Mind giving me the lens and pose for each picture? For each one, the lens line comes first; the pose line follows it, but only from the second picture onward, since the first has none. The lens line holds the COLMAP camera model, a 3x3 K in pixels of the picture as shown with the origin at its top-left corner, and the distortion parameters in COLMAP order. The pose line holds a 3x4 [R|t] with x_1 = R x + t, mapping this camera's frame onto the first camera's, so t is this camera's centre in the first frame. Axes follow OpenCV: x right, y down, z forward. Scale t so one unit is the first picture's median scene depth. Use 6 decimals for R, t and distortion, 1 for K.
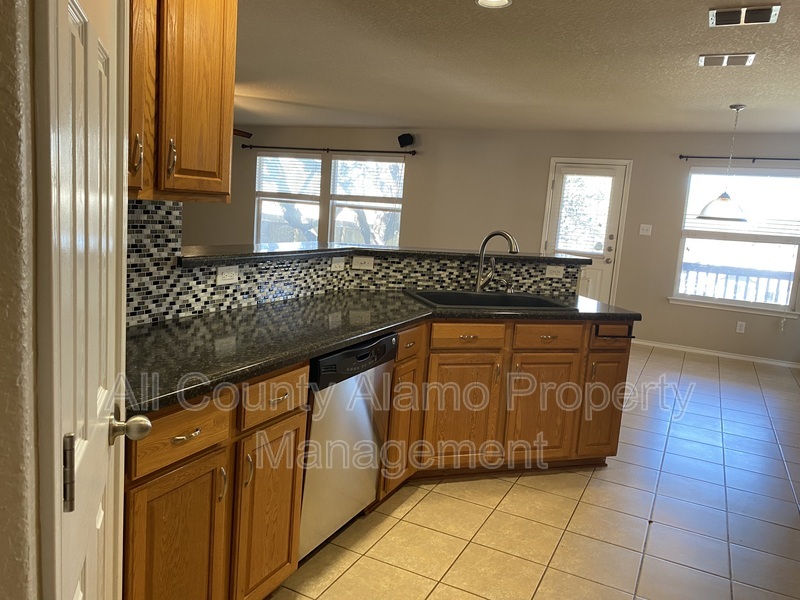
lens RADIAL K [[609.6, 0, 399.3], [0, 609.6, 294.7], [0, 0, 1]] dist [0.000767, -0.005360]
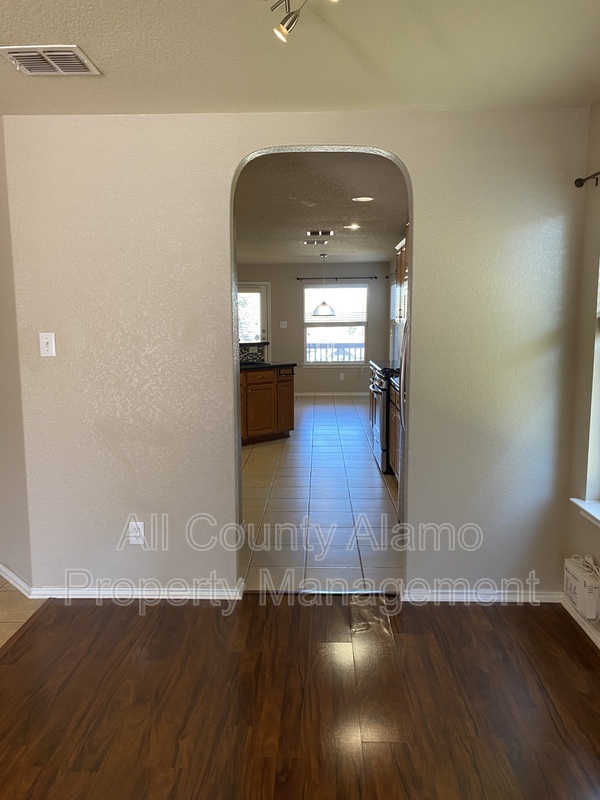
lens RADIAL K [[609.6, 0, 299.4], [0, 609.6, 399.6], [0, 0, 1]] dist [0.000767, -0.005360]
pose [[0.902846, -0.128493, 0.410314, -0.254466], [0.126265, 0.991459, 0.032652, 0.044282], [-0.411005, 0.022329, 0.911359, -0.501243]]
